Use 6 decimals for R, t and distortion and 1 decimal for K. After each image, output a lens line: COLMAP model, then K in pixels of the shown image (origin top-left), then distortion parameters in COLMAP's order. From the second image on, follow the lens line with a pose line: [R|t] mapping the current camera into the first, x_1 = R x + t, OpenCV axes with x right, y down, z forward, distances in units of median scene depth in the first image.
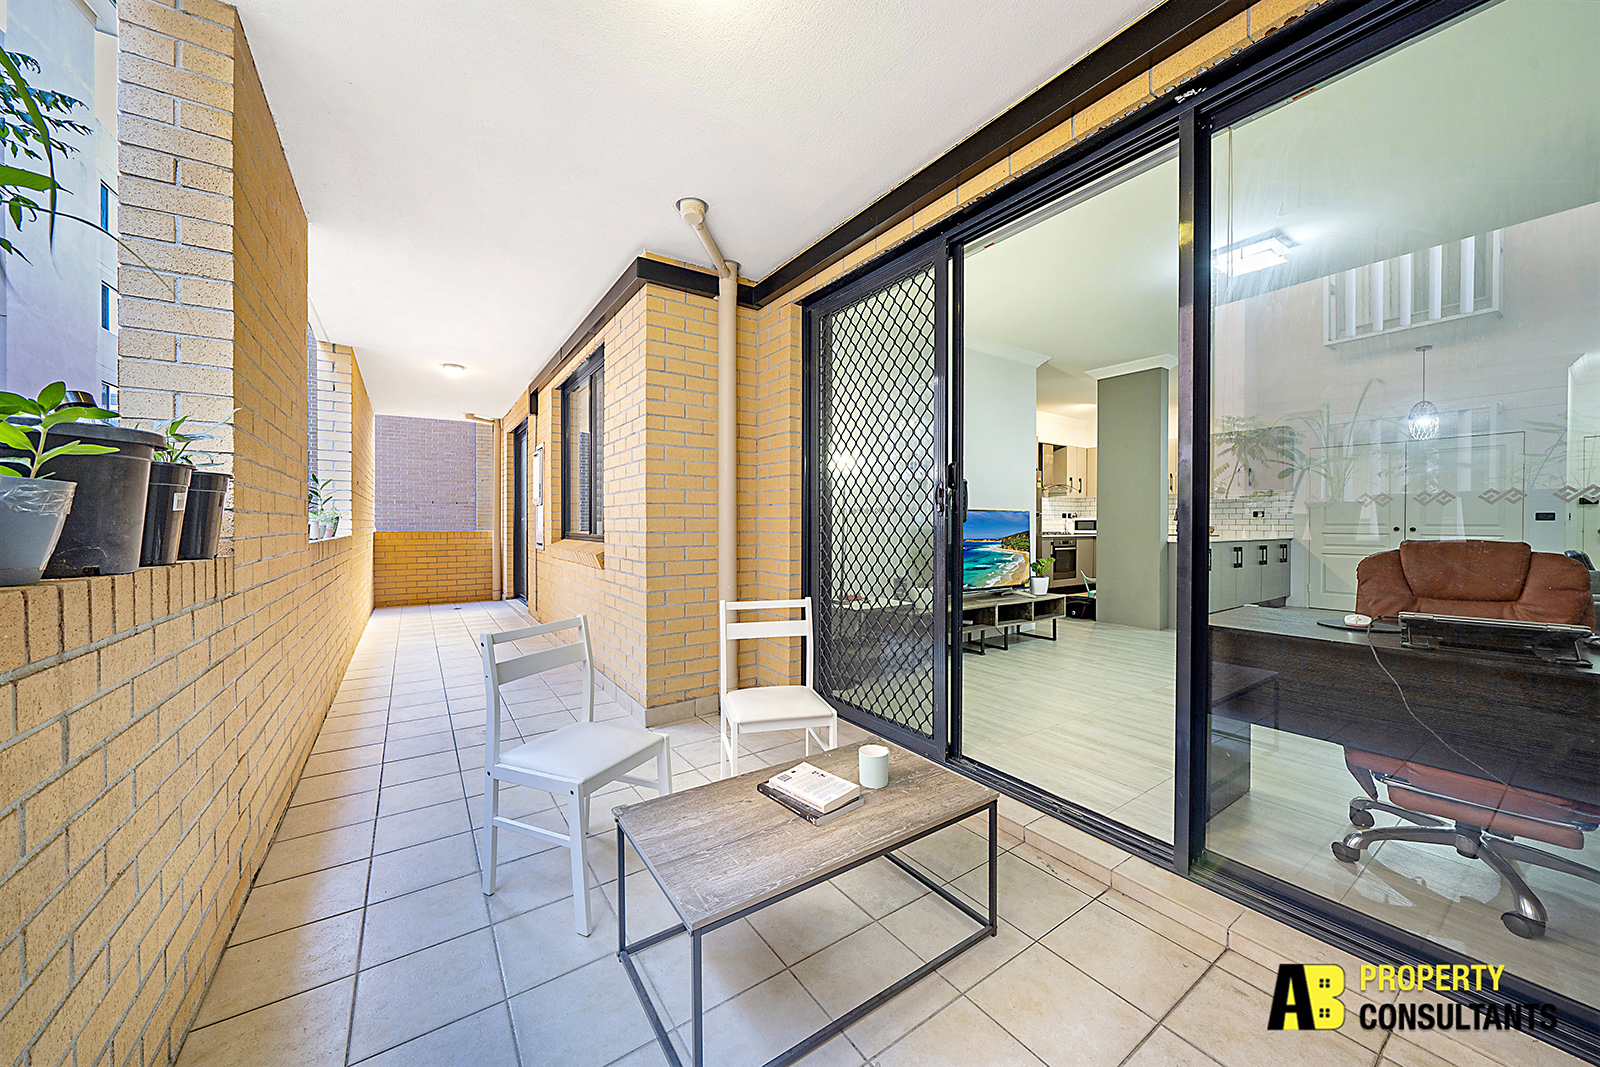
lens RADIAL K [[559.9, 0, 803.1], [0, 559.9, 530.6], [0, 0, 1]] dist [-0.001780, -0.000014]
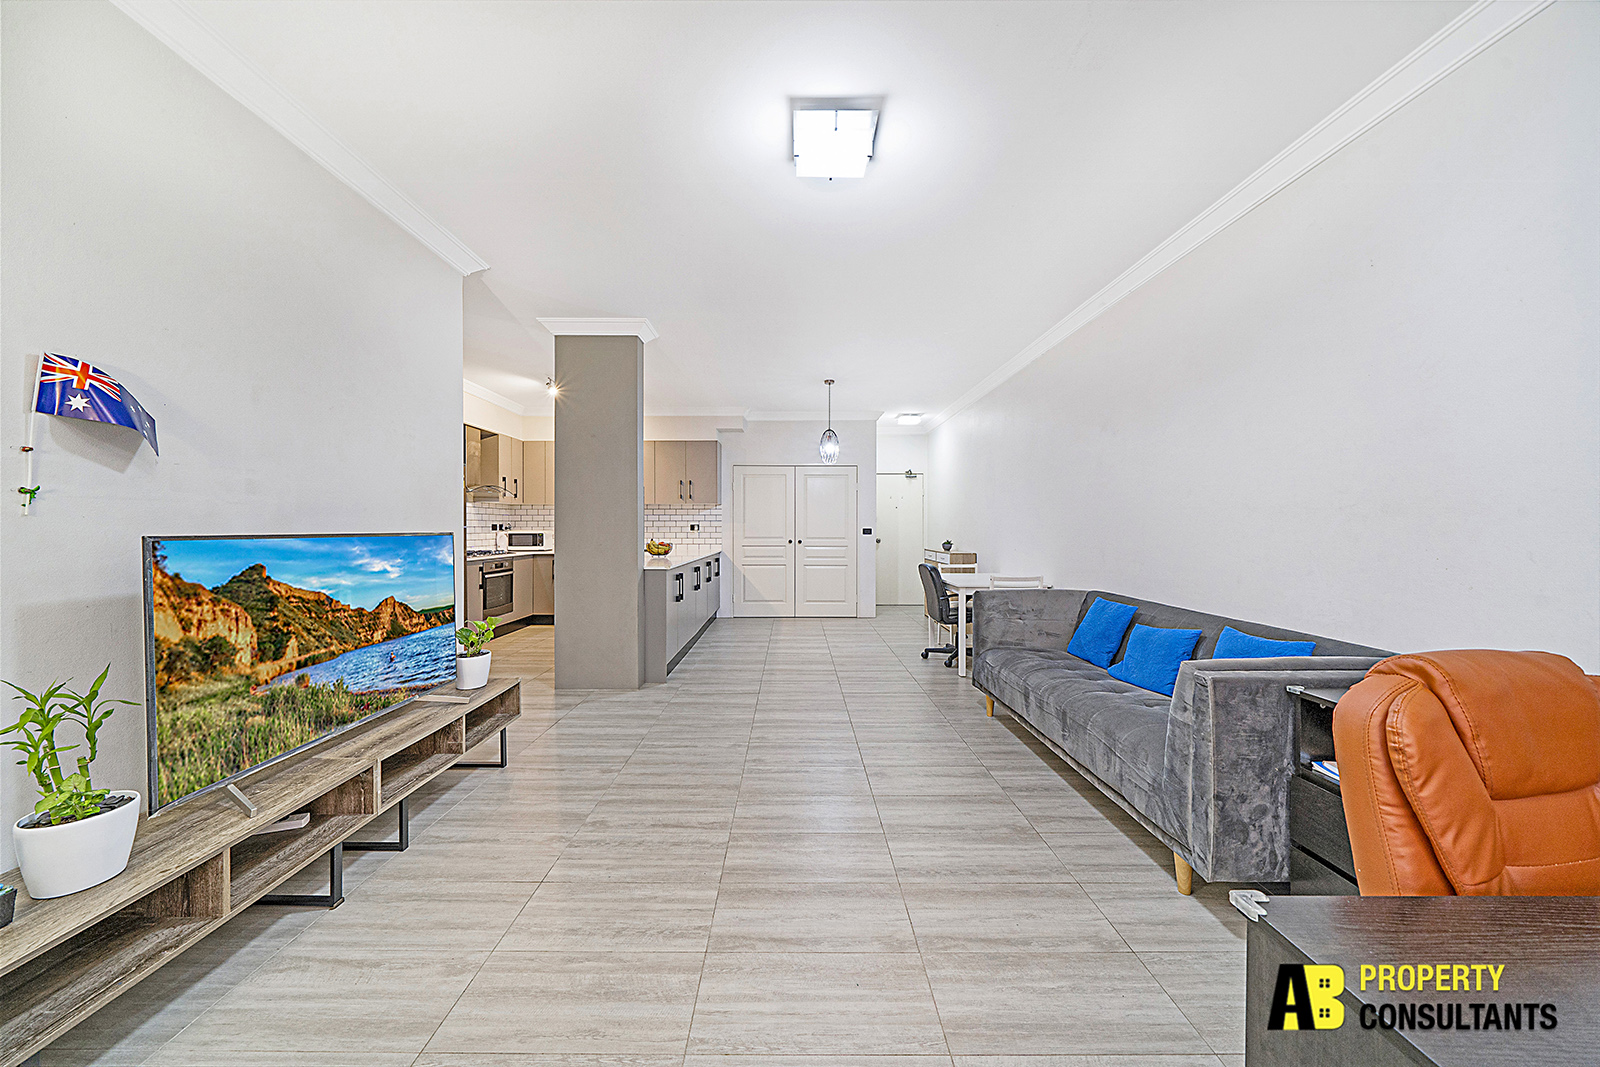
lens RADIAL K [[559.9, 0, 776.3], [0, 559.9, 534.9], [0, 0, 1]] dist [-0.001780, -0.000014]
pose [[0.600707, -0.013688, 0.799352, 0.113160], [0.007106, 0.999905, 0.011782, -0.027368], [-0.799438, -0.001397, 0.600747, 0.298359]]
